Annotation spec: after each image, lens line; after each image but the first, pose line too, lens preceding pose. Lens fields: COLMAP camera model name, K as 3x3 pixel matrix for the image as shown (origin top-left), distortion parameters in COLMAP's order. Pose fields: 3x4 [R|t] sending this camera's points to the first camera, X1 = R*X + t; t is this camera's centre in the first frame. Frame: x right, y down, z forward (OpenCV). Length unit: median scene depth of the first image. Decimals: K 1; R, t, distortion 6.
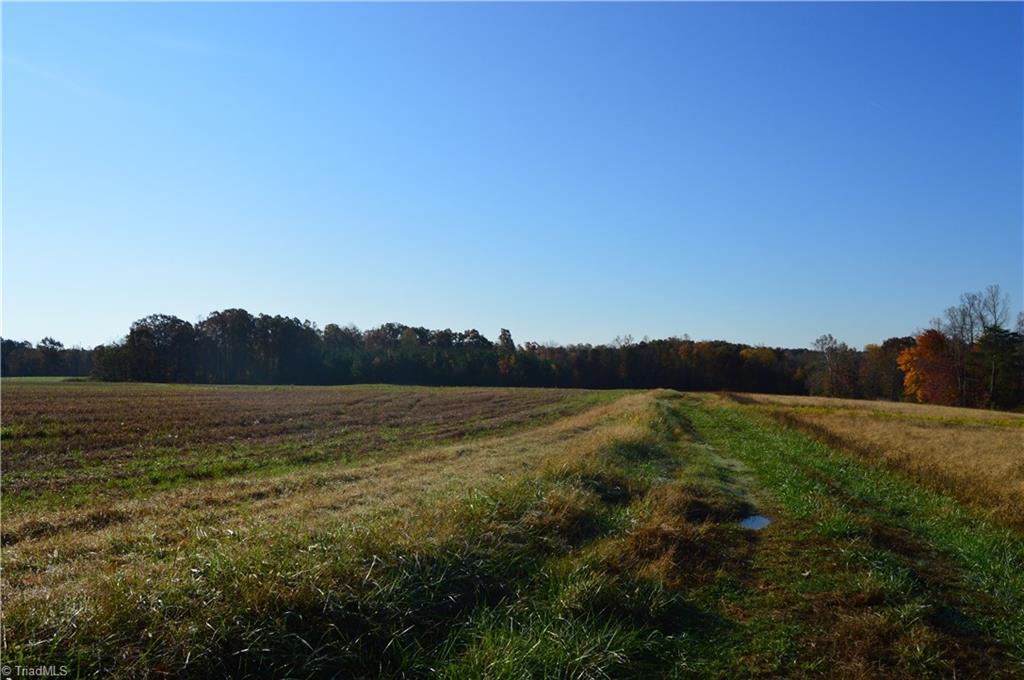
lens RADIAL K [[826.5, 0, 514.1], [0, 826.5, 345.0], [0, 0, 1]] dist [-0.078018, 0.012099]
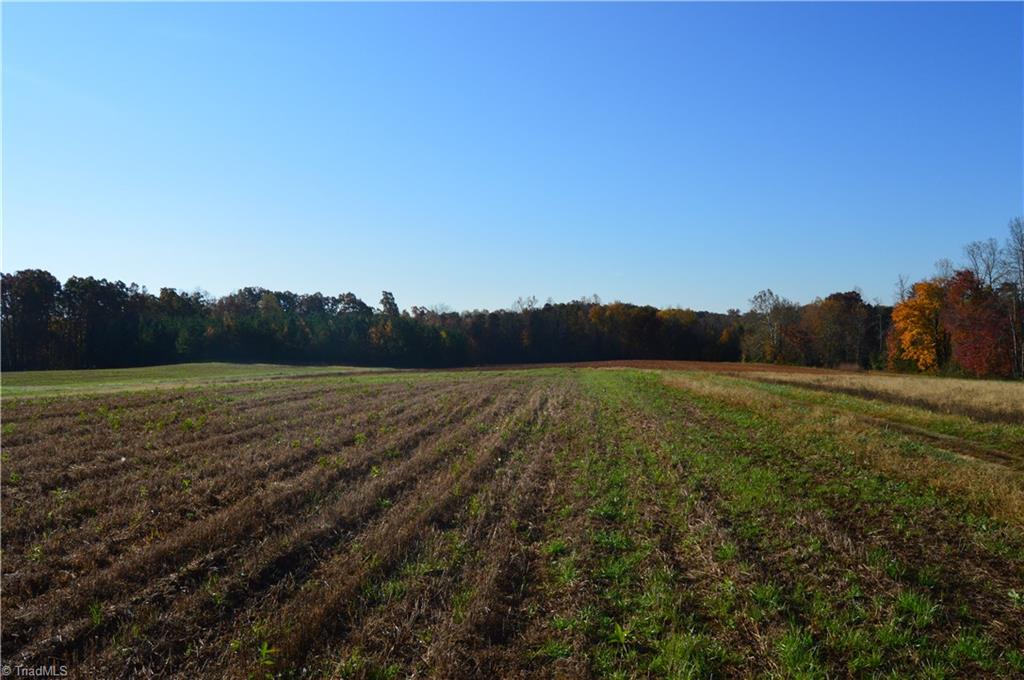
lens RADIAL K [[826.5, 0, 517.3], [0, 826.5, 341.6], [0, 0, 1]] dist [-0.078018, 0.012099]
pose [[0.991442, -0.023968, 0.128325, 0.011535], [0.019611, 0.999191, 0.035109, 0.004719], [-0.129063, -0.032292, 0.991110, 0.143925]]
